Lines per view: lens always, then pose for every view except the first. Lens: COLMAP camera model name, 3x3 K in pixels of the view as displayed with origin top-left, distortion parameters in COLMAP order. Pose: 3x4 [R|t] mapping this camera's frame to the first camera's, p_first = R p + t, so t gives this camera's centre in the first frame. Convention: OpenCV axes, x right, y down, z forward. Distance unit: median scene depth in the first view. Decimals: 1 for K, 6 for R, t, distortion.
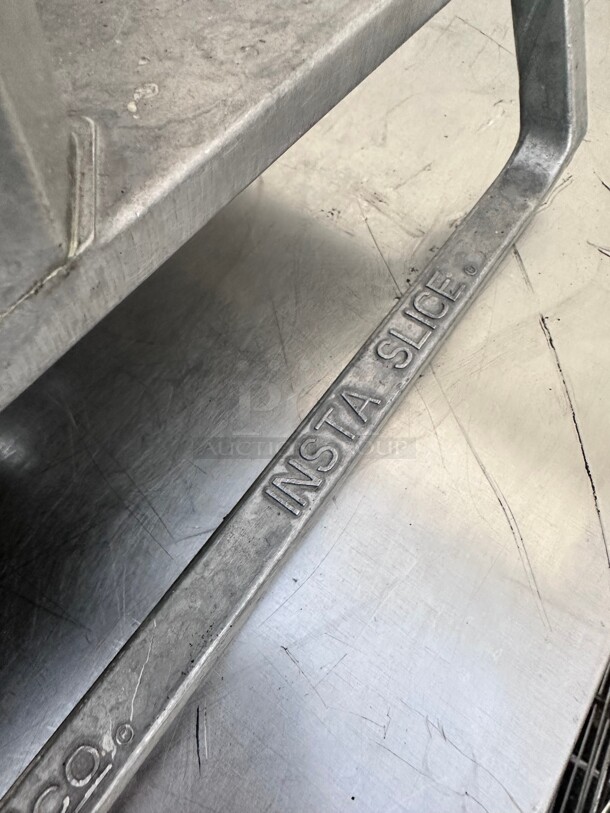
lens RADIAL K [[571.0, 0, 305.0], [0, 571.0, 406.5], [0, 0, 1]] dist [0.008353, 0.001199]
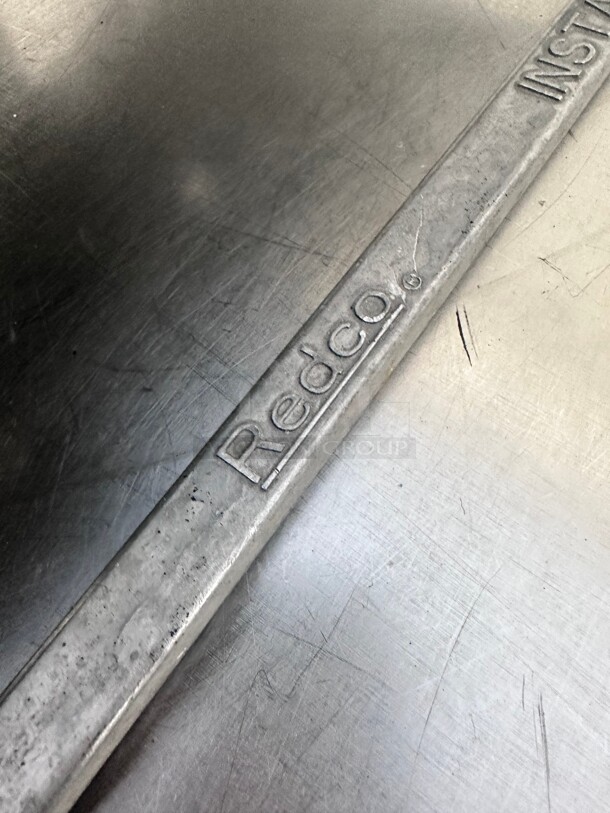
lens RADIAL K [[571.0, 0, 305.0], [0, 571.0, 406.5], [0, 0, 1]] dist [0.008353, 0.001199]
pose [[0.996426, -0.027246, -0.079952, -0.382804], [0.032257, 0.997551, 0.062066, 0.650066], [0.078065, -0.064424, 0.994865, 0.048488]]
